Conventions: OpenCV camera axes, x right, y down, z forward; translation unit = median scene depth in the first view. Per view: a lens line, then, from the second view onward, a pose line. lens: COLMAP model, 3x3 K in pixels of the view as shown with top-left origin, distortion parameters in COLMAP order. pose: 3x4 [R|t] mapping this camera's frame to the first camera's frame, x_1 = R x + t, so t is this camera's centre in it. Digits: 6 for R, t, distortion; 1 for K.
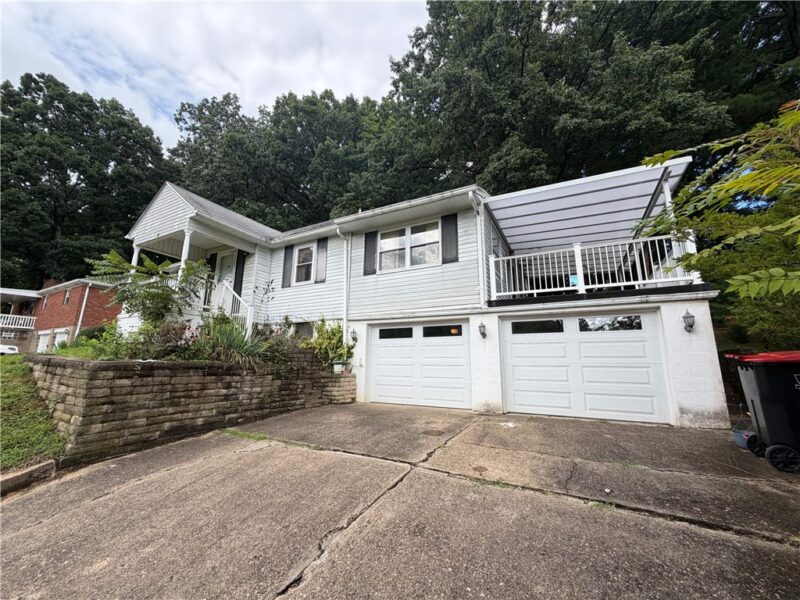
lens RADIAL K [[319.1, 0, 401.3], [0, 319.1, 295.6], [0, 0, 1]] dist [-0.001874, -0.000222]
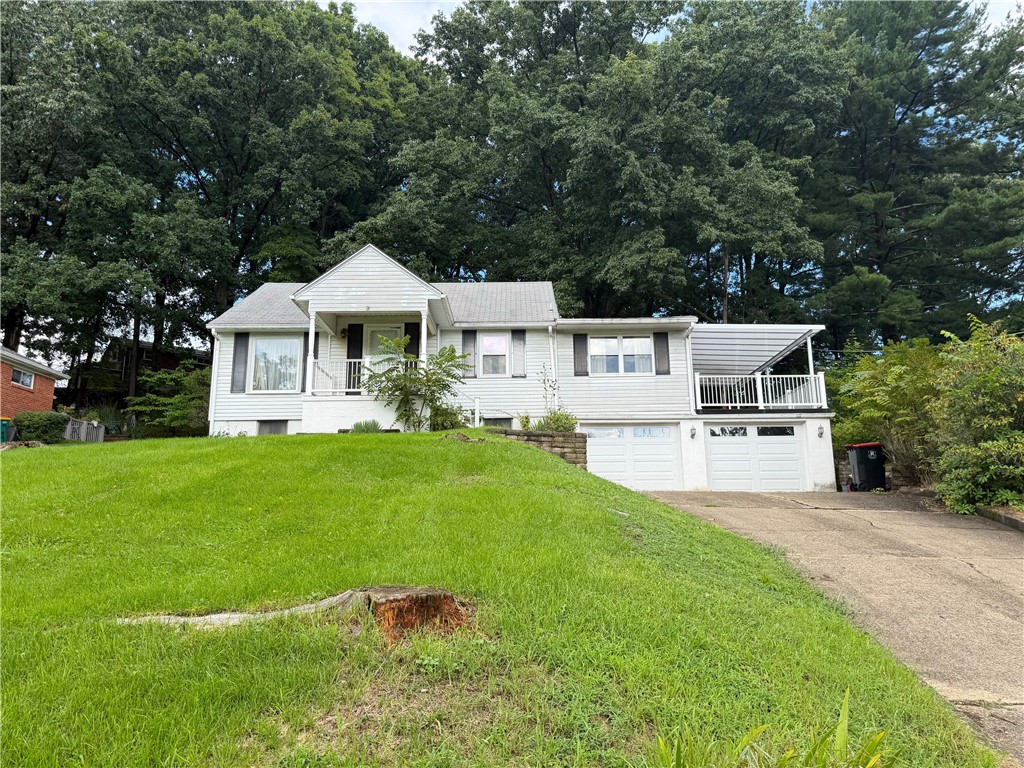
lens RADIAL K [[717.9, 0, 511.4], [0, 717.9, 386.0], [0, 0, 1]] dist [0.008075, 0.001683]
pose [[0.893479, 0.088810, 0.440236, -1.569507], [-0.080289, 0.996048, -0.037986, 0.087020], [-0.441870, -0.001406, 0.897078, -1.166996]]
